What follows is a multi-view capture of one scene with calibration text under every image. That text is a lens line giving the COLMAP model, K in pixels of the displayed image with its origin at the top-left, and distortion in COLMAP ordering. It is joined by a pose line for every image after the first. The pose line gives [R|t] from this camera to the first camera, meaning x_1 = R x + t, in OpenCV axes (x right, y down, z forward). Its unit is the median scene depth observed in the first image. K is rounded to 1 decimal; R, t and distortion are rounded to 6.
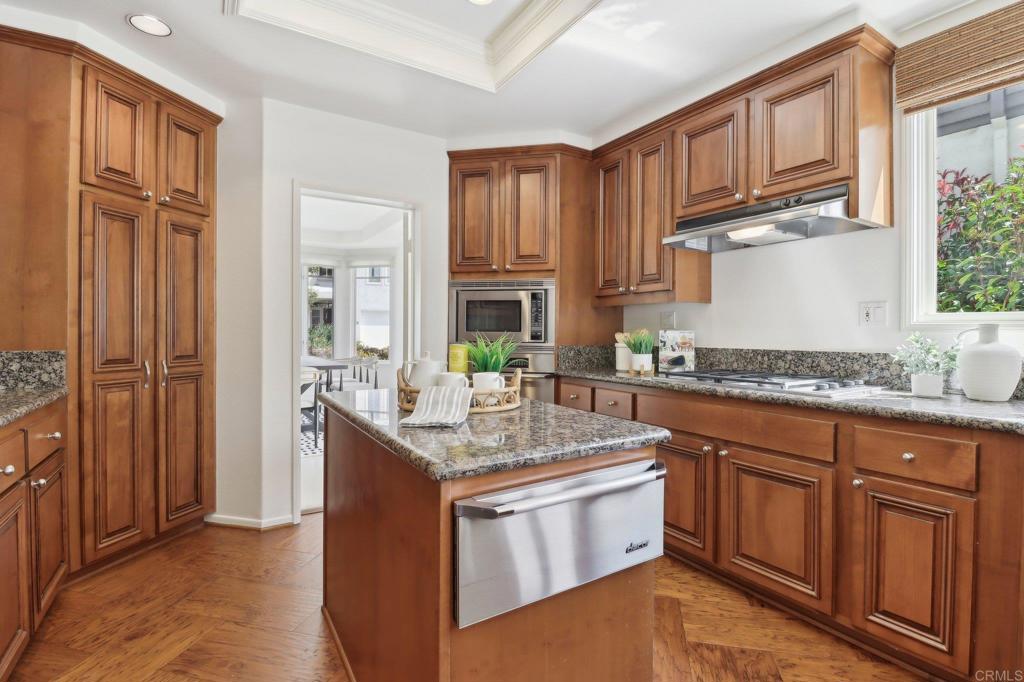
lens RADIAL K [[490.1, 0, 525.1], [0, 490.1, 331.7], [0, 0, 1]] dist [-0.001402, -0.006936]
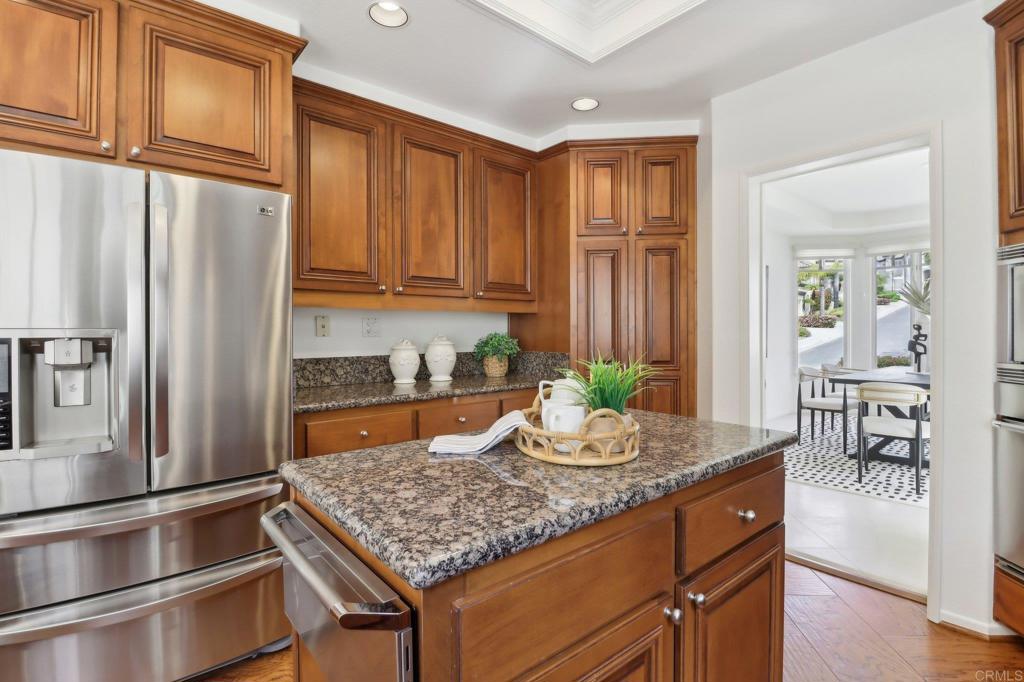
lens RADIAL K [[490.1, 0, 525.1], [0, 490.1, 331.7], [0, 0, 1]] dist [-0.001402, -0.006936]
pose [[0.144242, -0.002313, -0.989540, 0.392886], [0.009609, 0.999953, -0.000936, -0.021967], [0.989496, -0.009374, 0.144258, 0.518539]]
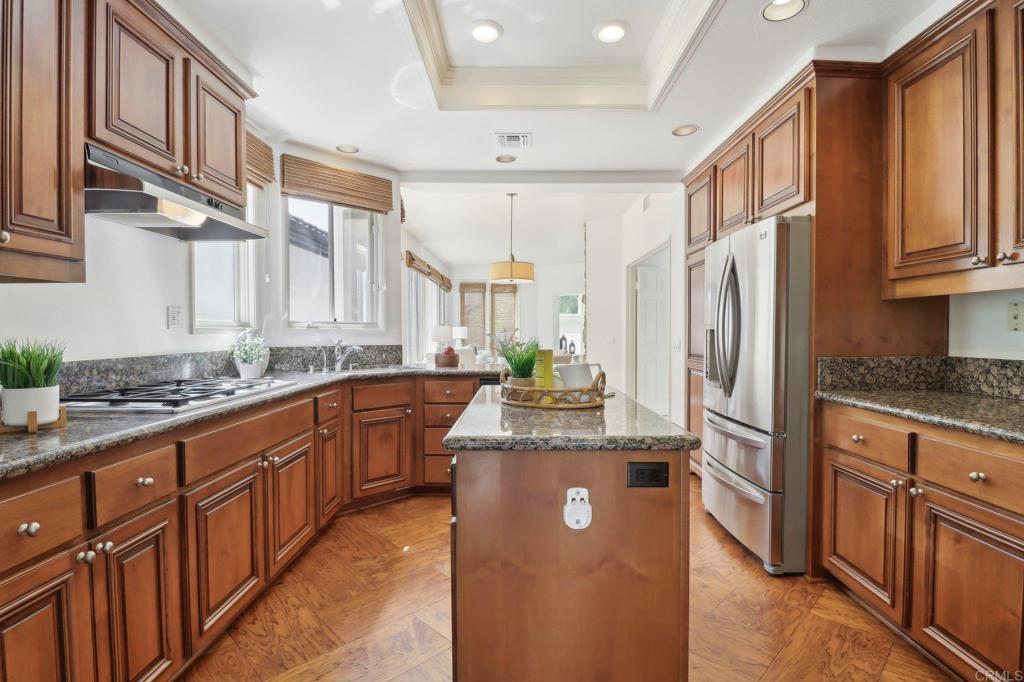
lens RADIAL K [[490.1, 0, 525.1], [0, 490.1, 331.7], [0, 0, 1]] dist [-0.001402, -0.006936]
pose [[-0.851565, -0.004572, 0.524229, -0.433733], [-0.007327, 0.999968, -0.003181, -0.007862], [-0.524198, -0.006550, -0.851571, 1.268237]]
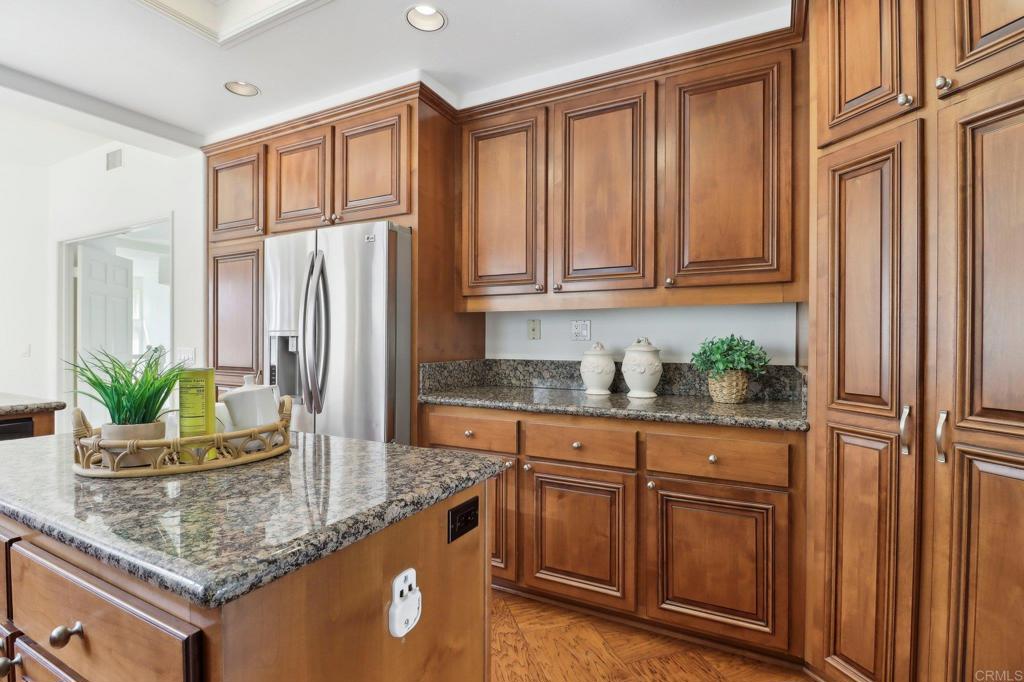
lens RADIAL K [[489.2, 0, 512.5], [0, 489.2, 337.4], [0, 0, 1]] dist [0.017056, -0.025051]
pose [[-0.866234, -0.010756, -0.499522, -0.113507], [-0.004706, 0.999900, -0.013370, -0.006770], [0.499616, -0.009230, -0.866198, 1.142499]]
